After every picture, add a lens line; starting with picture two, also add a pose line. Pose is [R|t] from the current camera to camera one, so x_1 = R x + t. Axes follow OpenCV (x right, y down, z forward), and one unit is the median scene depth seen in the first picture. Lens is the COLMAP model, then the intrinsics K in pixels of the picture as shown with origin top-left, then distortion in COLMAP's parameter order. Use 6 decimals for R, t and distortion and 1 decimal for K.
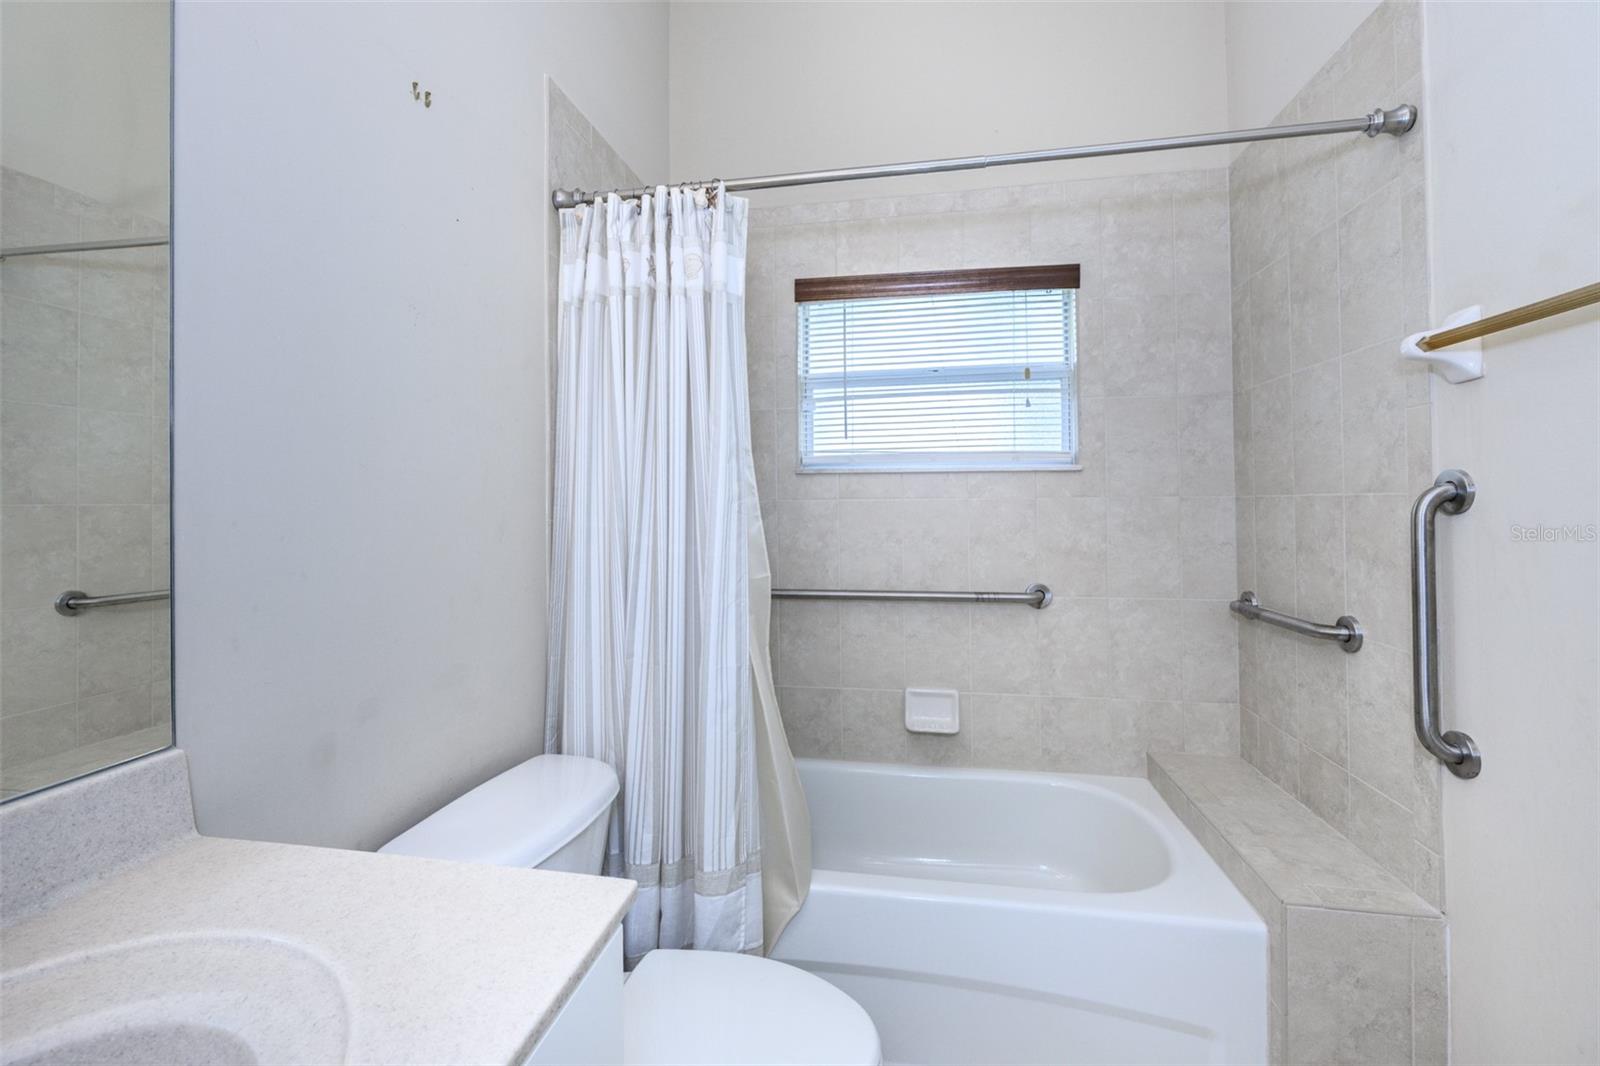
lens RADIAL K [[642.6, 0, 787.0], [0, 642.6, 489.6], [0, 0, 1]] dist [-0.002307, -0.001741]
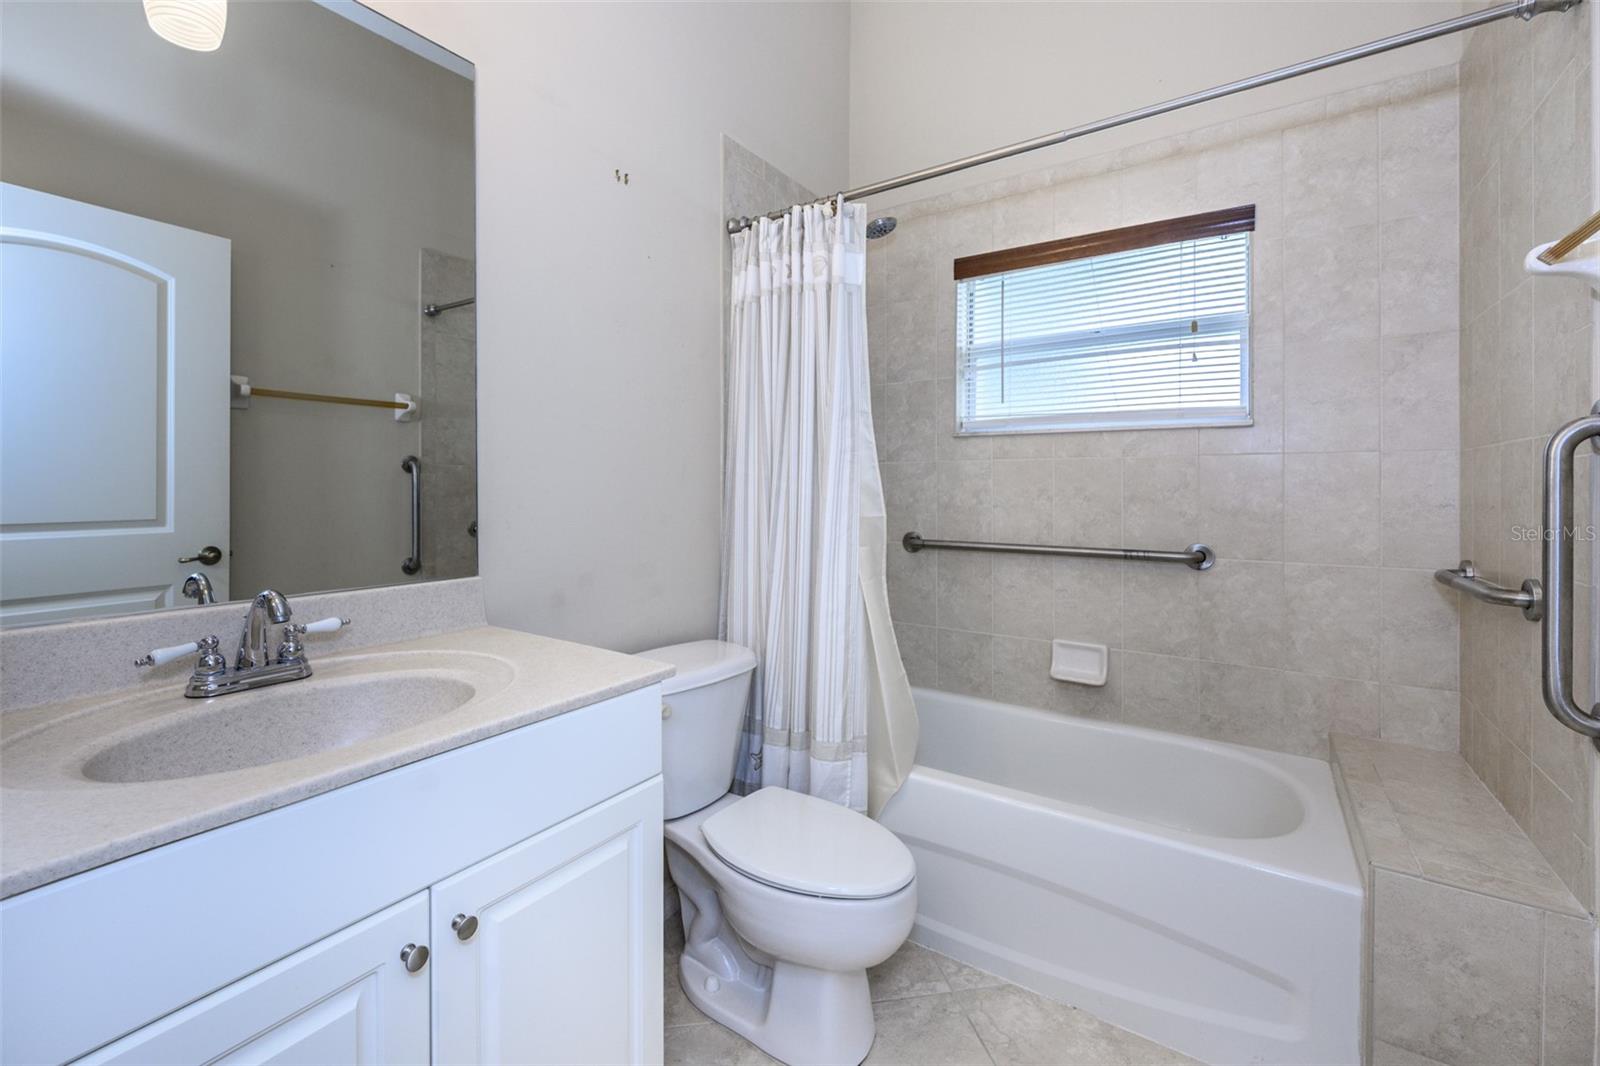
lens RADIAL K [[642.6, 0, 810.0], [0, 642.6, 481.2], [0, 0, 1]] dist [-0.002307, -0.001741]
pose [[0.921053, 0.004634, -0.389410, 0.298732], [0.000387, 0.999918, 0.012816, 0.051489], [0.389437, -0.011955, 0.920975, -0.151778]]
